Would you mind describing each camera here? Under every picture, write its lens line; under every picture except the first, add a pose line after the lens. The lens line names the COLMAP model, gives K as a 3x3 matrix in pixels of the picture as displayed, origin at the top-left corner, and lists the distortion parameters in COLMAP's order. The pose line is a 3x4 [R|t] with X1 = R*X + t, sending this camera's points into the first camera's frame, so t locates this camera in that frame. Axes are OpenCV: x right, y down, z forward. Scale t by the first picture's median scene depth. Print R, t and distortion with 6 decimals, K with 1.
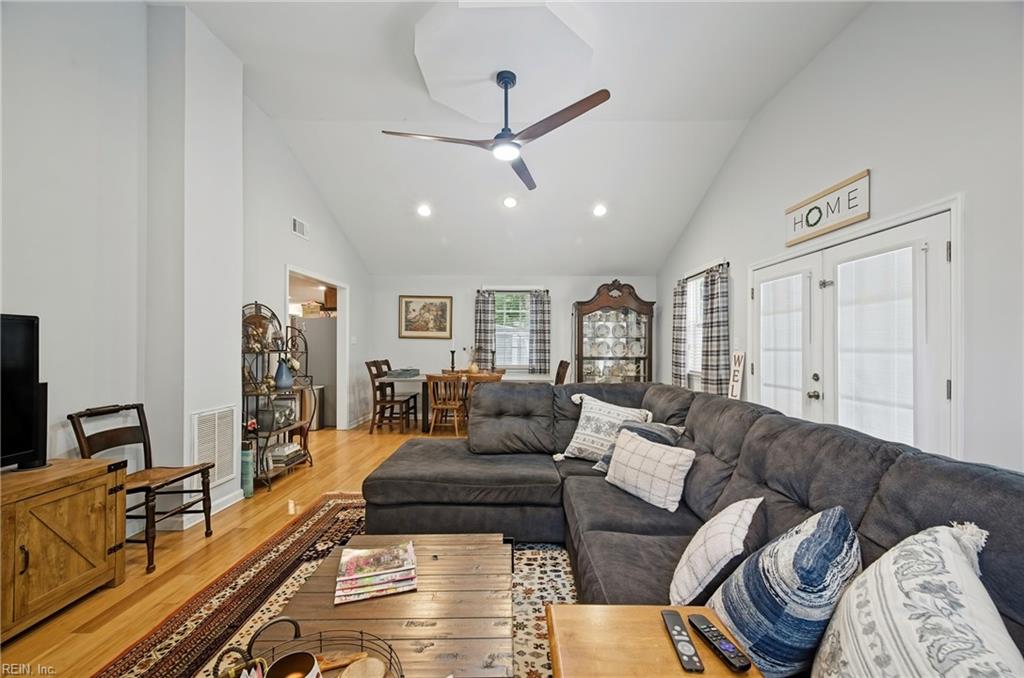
lens RADIAL K [[397.2, 0, 514.0], [0, 397.2, 341.2], [0, 0, 1]] dist [0.003836, -0.000709]
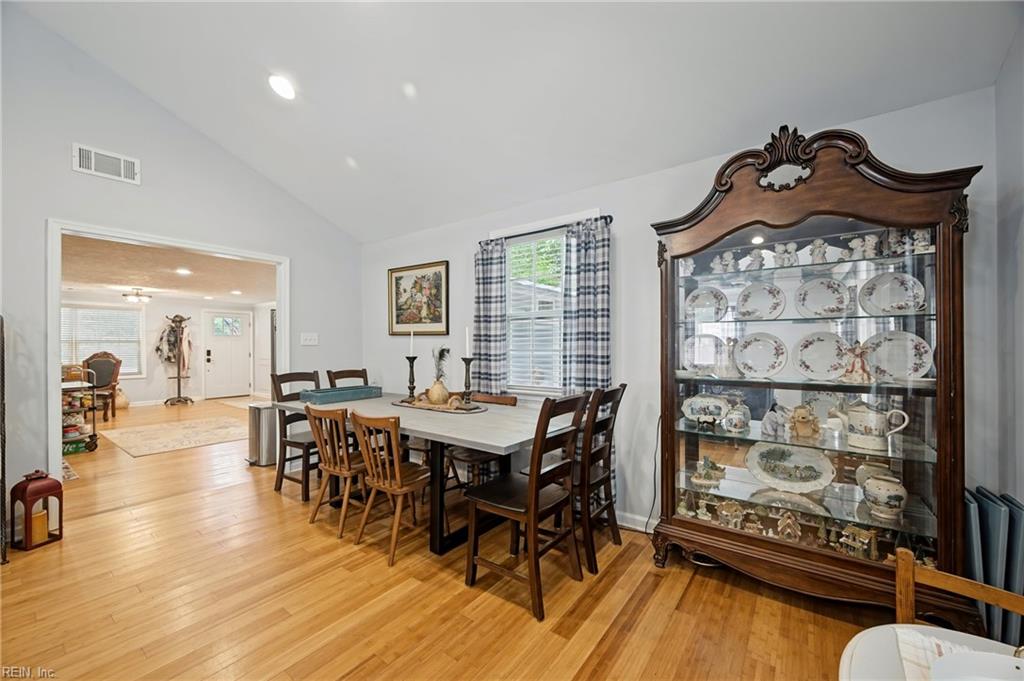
lens RADIAL K [[397.2, 0, 511.0], [0, 397.2, 342.3], [0, 0, 1]] dist [0.003836, -0.000709]
pose [[0.808667, -0.009427, -0.588192, 0.255924], [0.010650, 0.999942, -0.001385, 0.006099], [0.588171, -0.005144, 0.808720, 0.608368]]
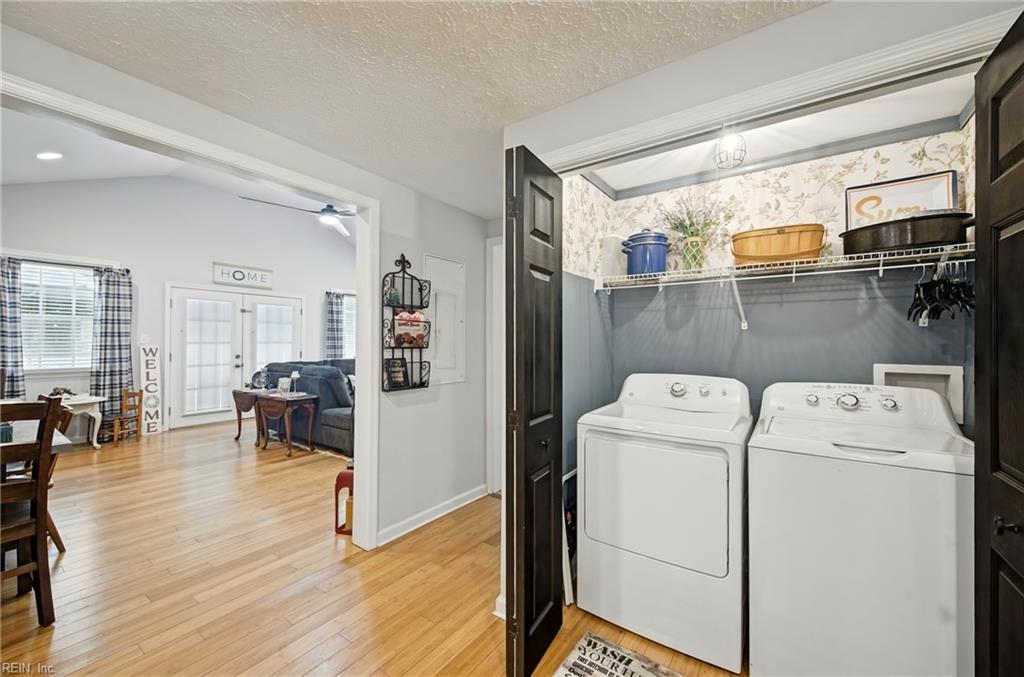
lens RADIAL K [[397.2, 0, 509.7], [0, 397.2, 340.0], [0, 0, 1]] dist [0.003836, -0.000709]
pose [[-0.821786, -0.005793, 0.569767, -1.463697], [-0.014040, 0.999851, -0.010083, 0.008106], [-0.569624, -0.016285, -0.821744, 1.830690]]
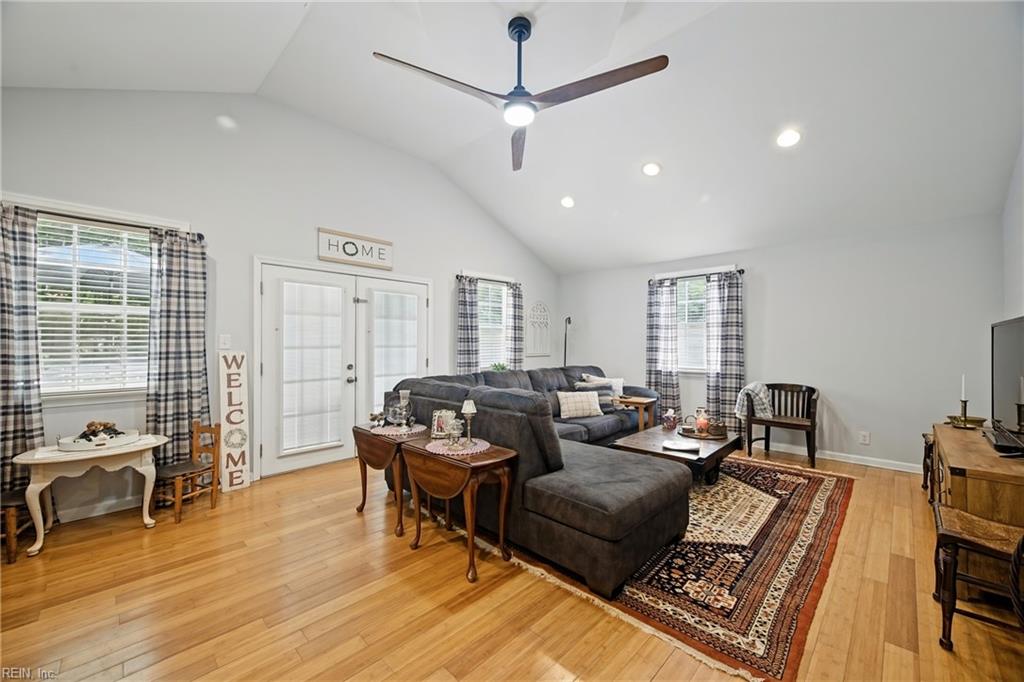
lens RADIAL K [[394.7, 0, 511.2], [0, 394.7, 343.0], [0, 0, 1]] dist [0.004321, -0.000625]
pose [[-0.719855, -0.000474, 0.694124, -0.573008], [-0.007627, 0.999945, -0.007227, 0.013673], [-0.694083, -0.010496, -0.719819, 1.568483]]
